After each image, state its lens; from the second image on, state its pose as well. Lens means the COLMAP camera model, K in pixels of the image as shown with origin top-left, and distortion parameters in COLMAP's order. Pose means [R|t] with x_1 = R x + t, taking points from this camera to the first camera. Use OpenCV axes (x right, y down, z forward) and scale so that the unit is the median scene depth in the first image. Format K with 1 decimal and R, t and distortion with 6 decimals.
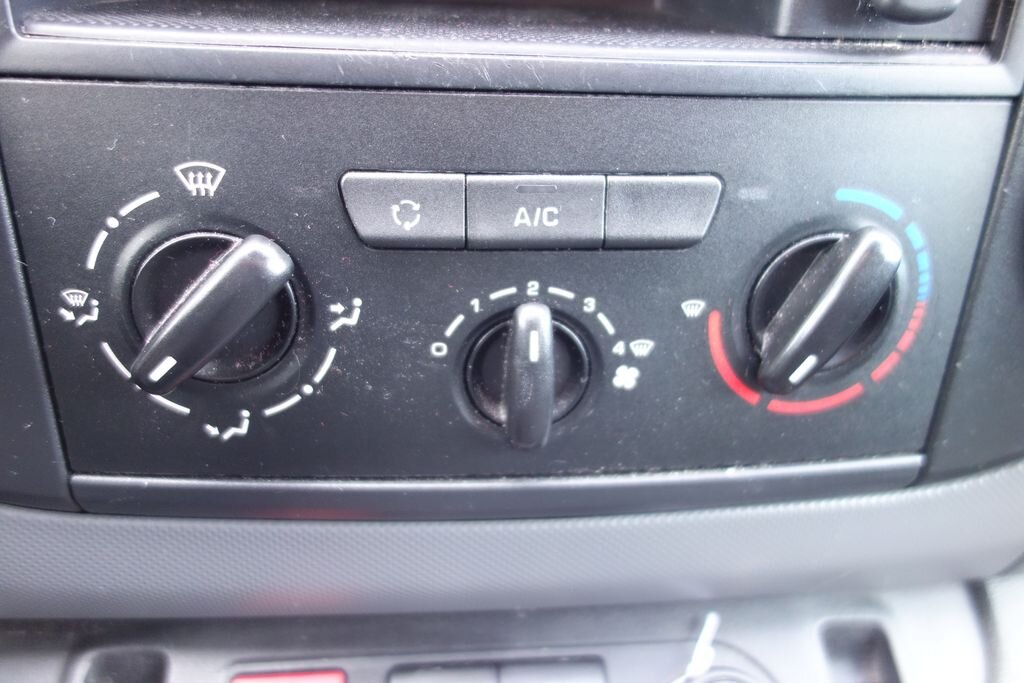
lens RADIAL K [[813.0, 0, 514.1], [0, 813.0, 347.2], [0, 0, 1]] dist [0.002735, -0.003574]
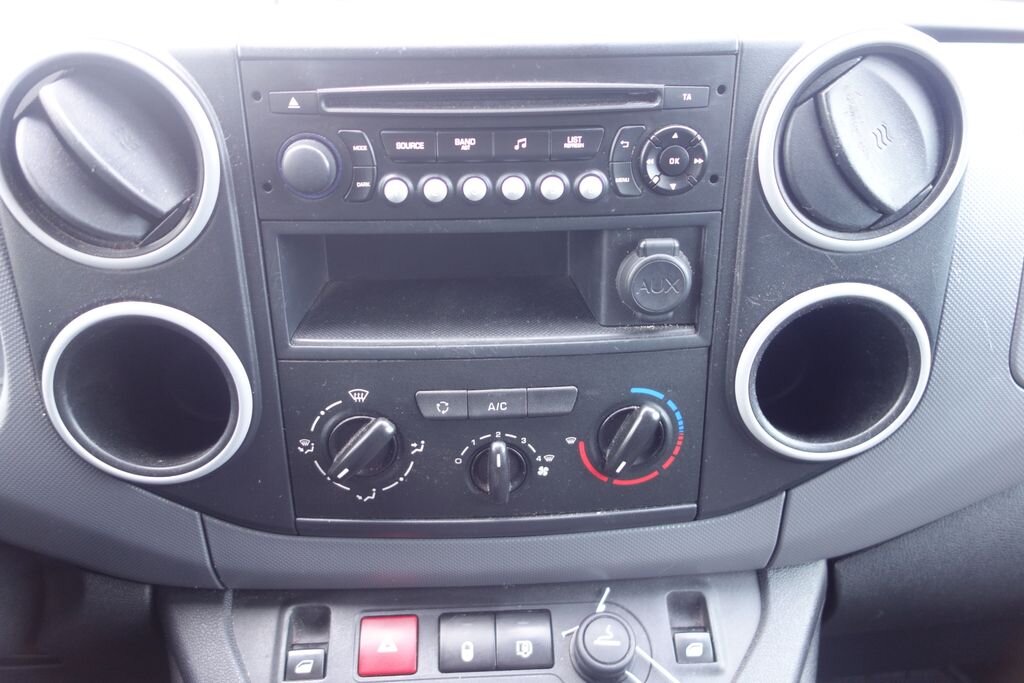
lens RADIAL K [[813.0, 0, 511.7], [0, 813.0, 336.7], [0, 0, 1]] dist [0.002735, -0.003574]
pose [[0.997721, -0.022706, -0.063544, 0.210080], [0.019497, 0.998524, -0.050685, -0.227346], [0.064602, 0.049330, 0.996691, -1.282251]]
